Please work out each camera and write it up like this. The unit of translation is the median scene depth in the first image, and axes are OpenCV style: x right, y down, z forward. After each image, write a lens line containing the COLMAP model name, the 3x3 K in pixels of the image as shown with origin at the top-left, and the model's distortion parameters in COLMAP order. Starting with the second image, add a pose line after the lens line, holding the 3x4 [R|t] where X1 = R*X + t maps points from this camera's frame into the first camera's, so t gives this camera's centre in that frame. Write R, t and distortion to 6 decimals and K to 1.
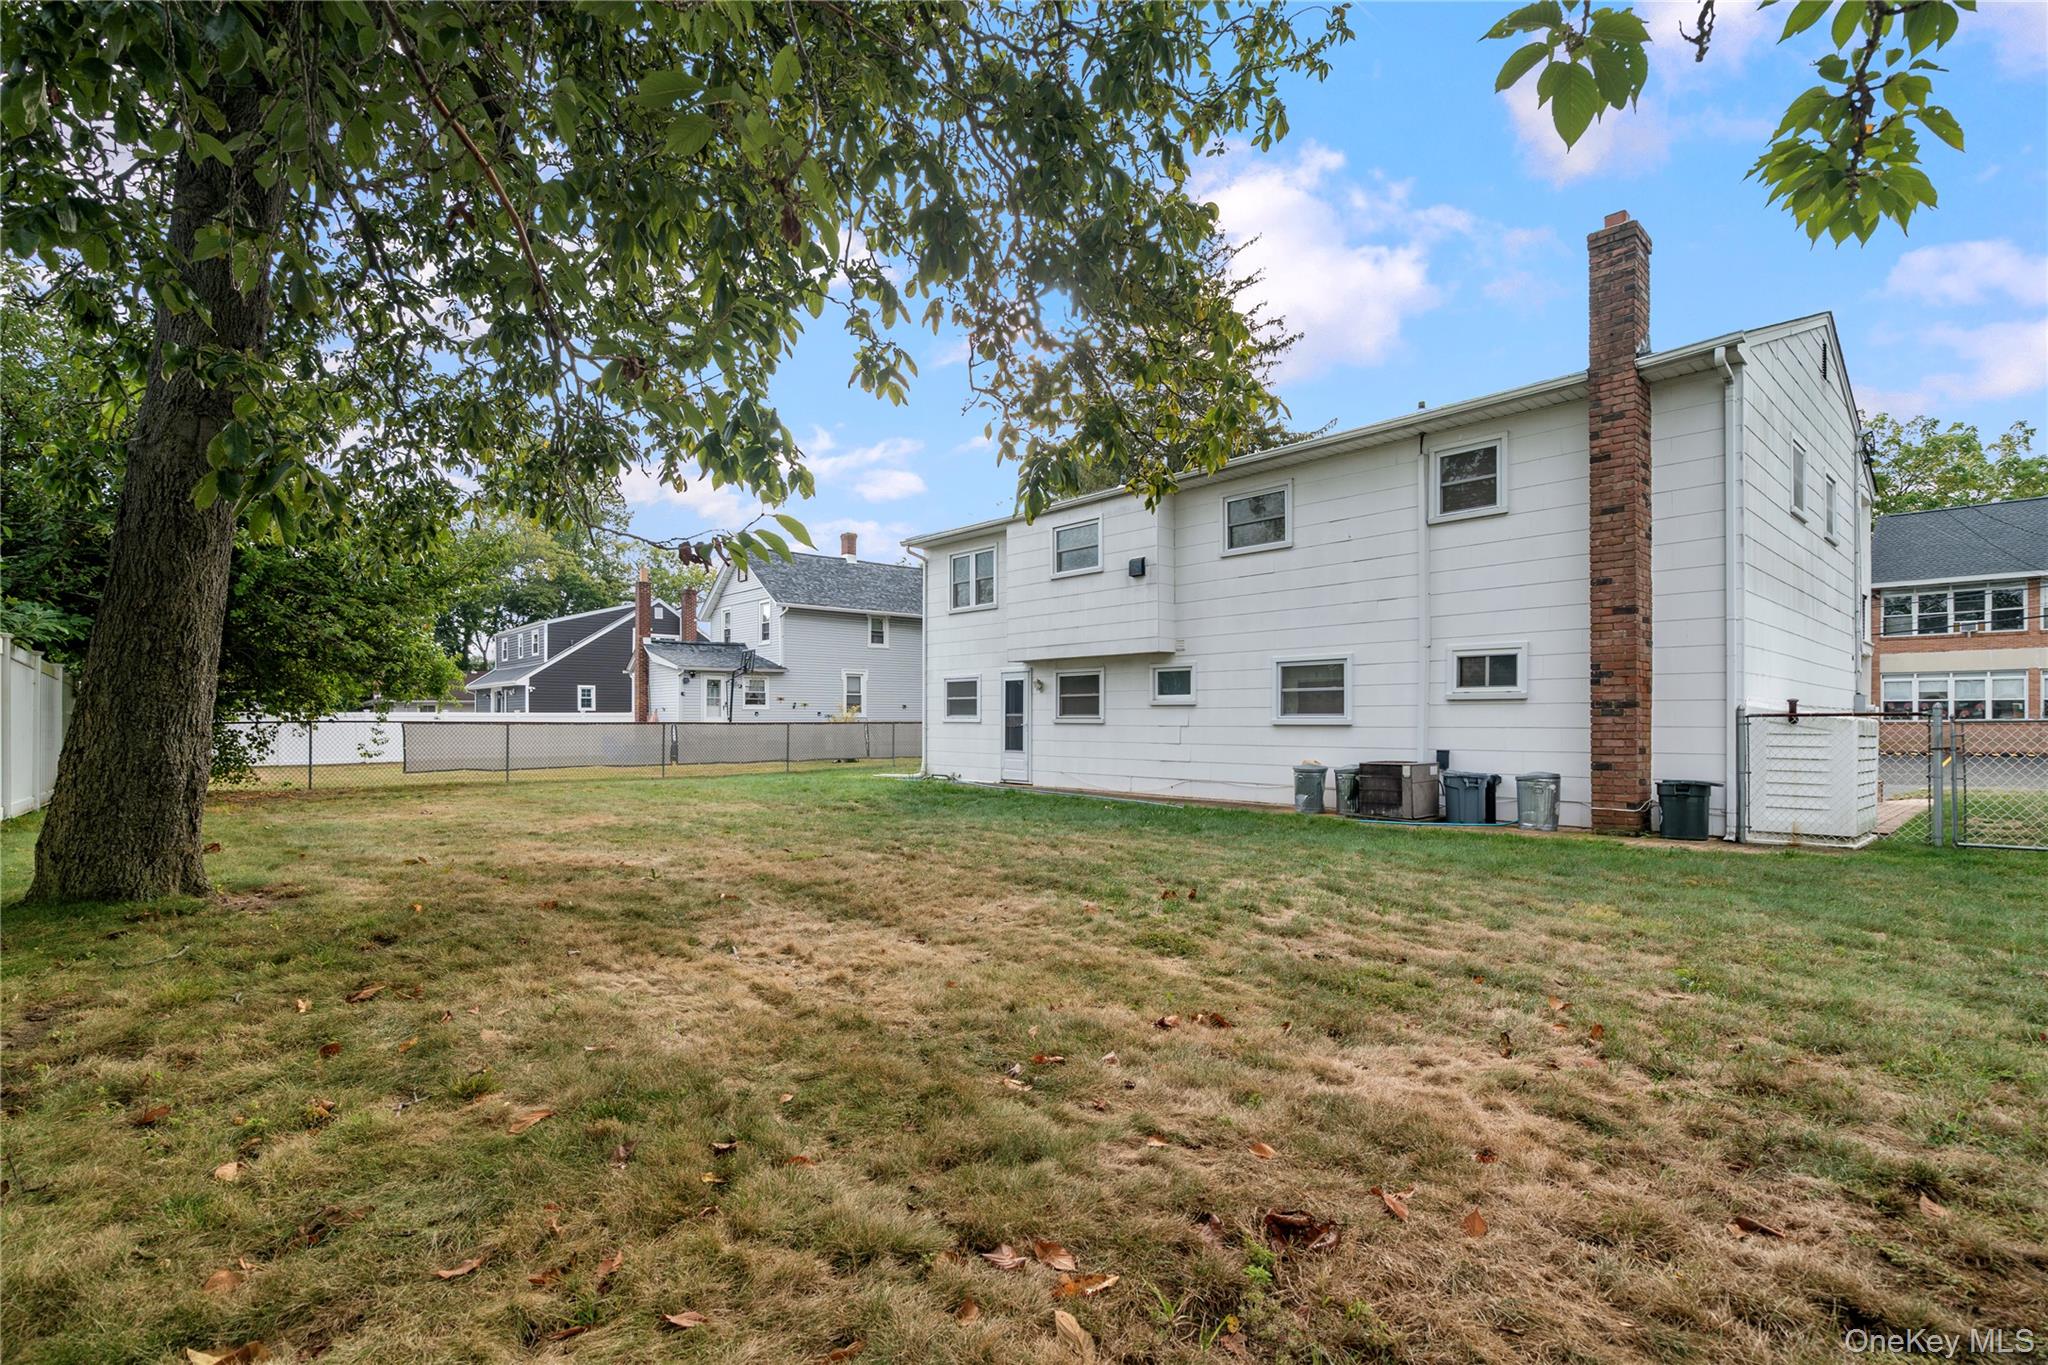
lens RADIAL K [[946.5, 0, 1025.6], [0, 946.5, 689.2], [0, 0, 1]] dist [0.001541, 0.000178]
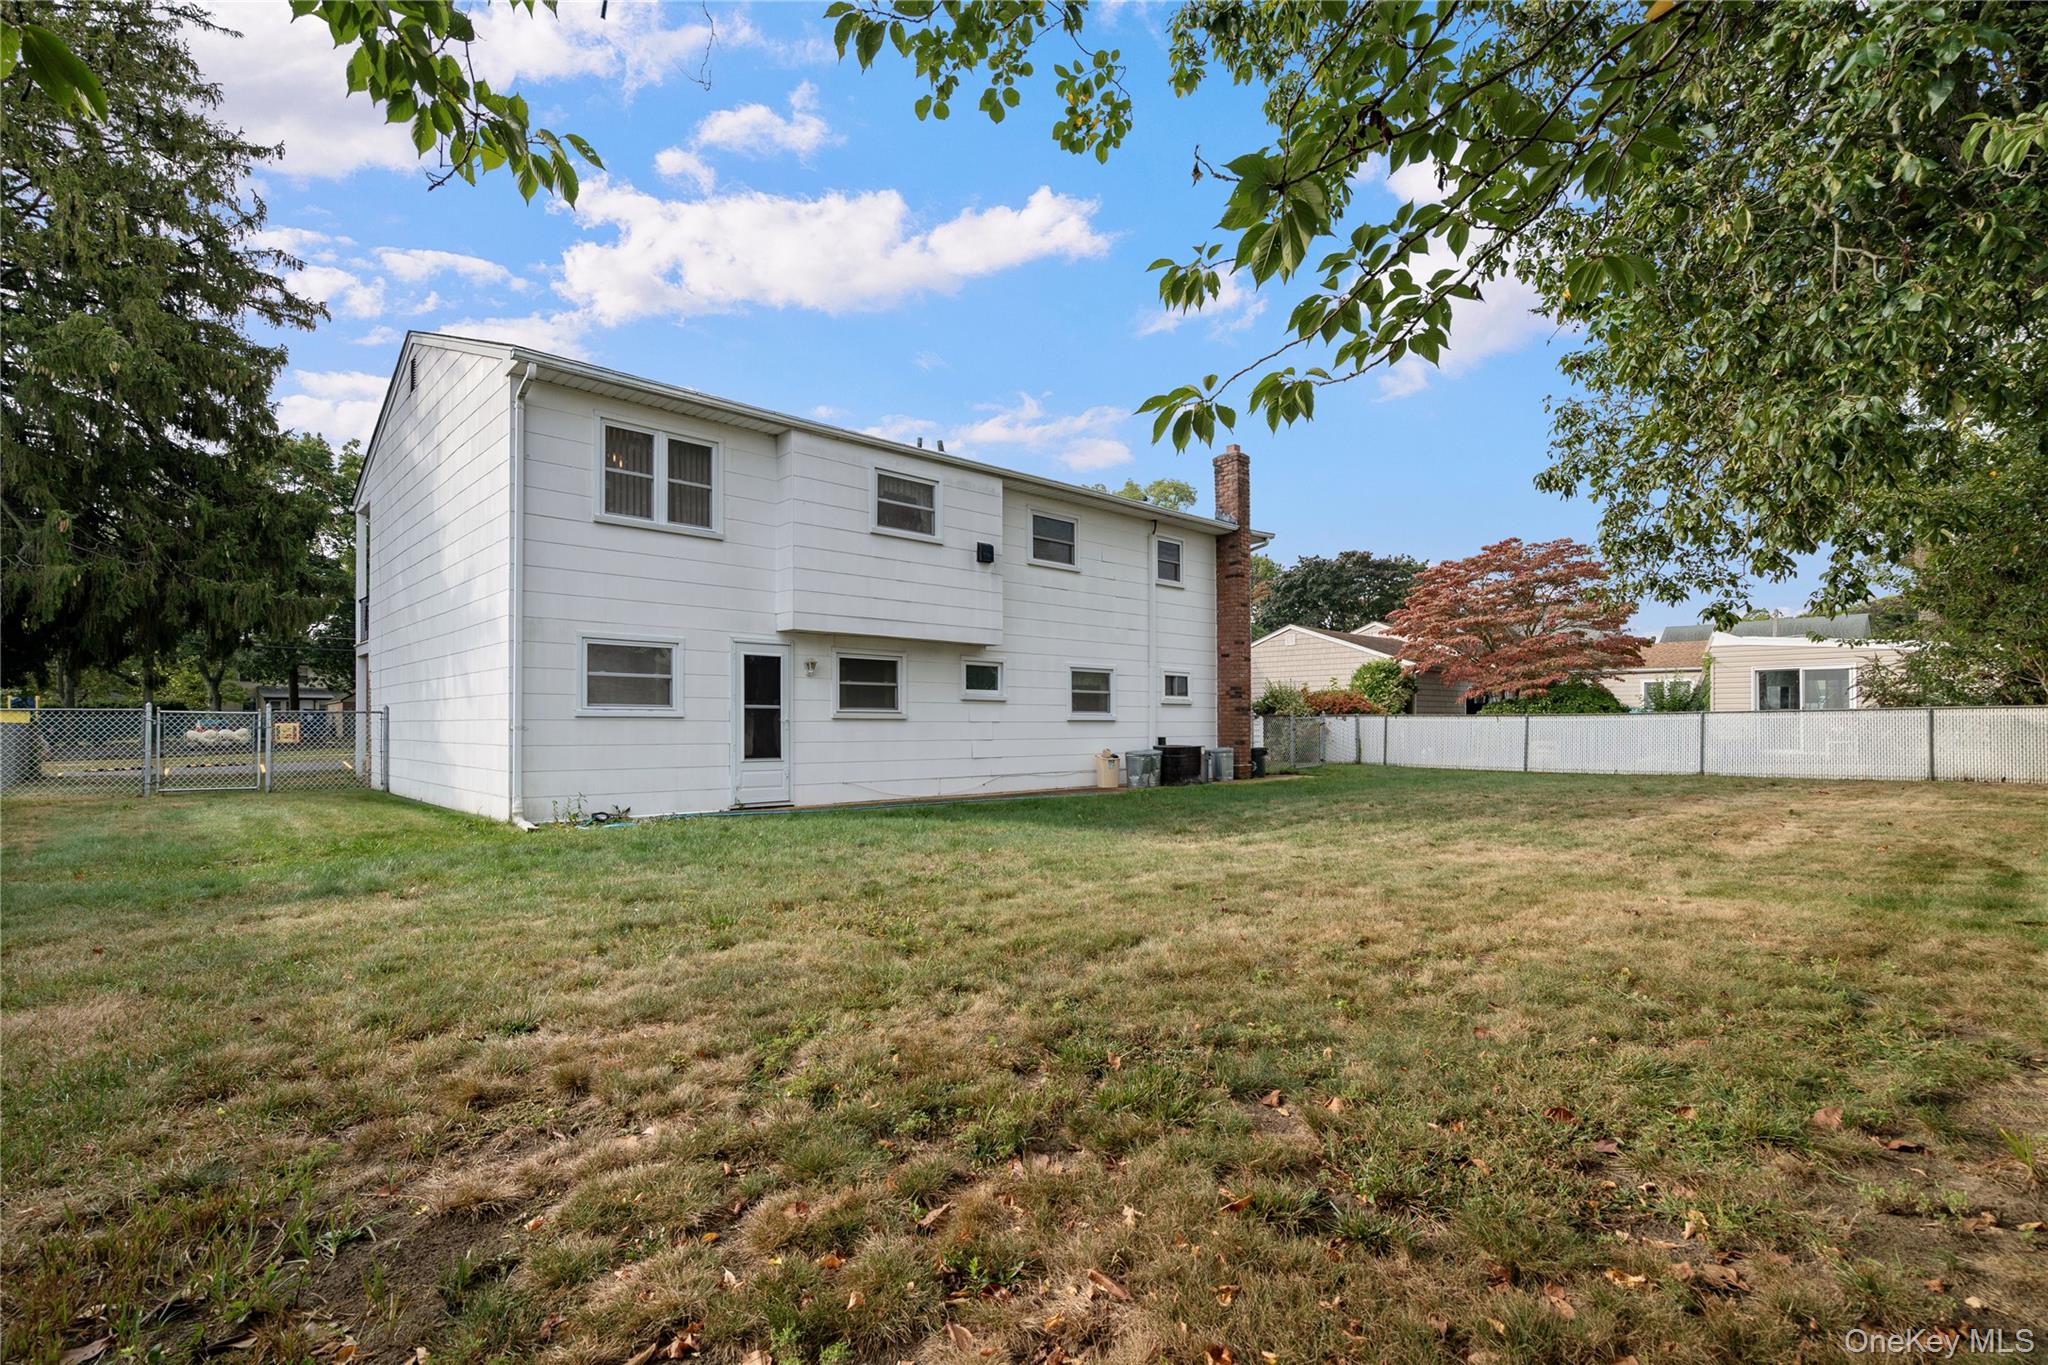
lens RADIAL K [[946.5, 0, 1024.9], [0, 946.5, 703.0], [0, 0, 1]] dist [0.001541, 0.000178]
pose [[-0.017744, 0.012146, 0.999769, -0.755133], [-0.042446, 0.999016, -0.012890, 0.027753], [-0.998941, -0.042665, -0.017211, 0.895572]]
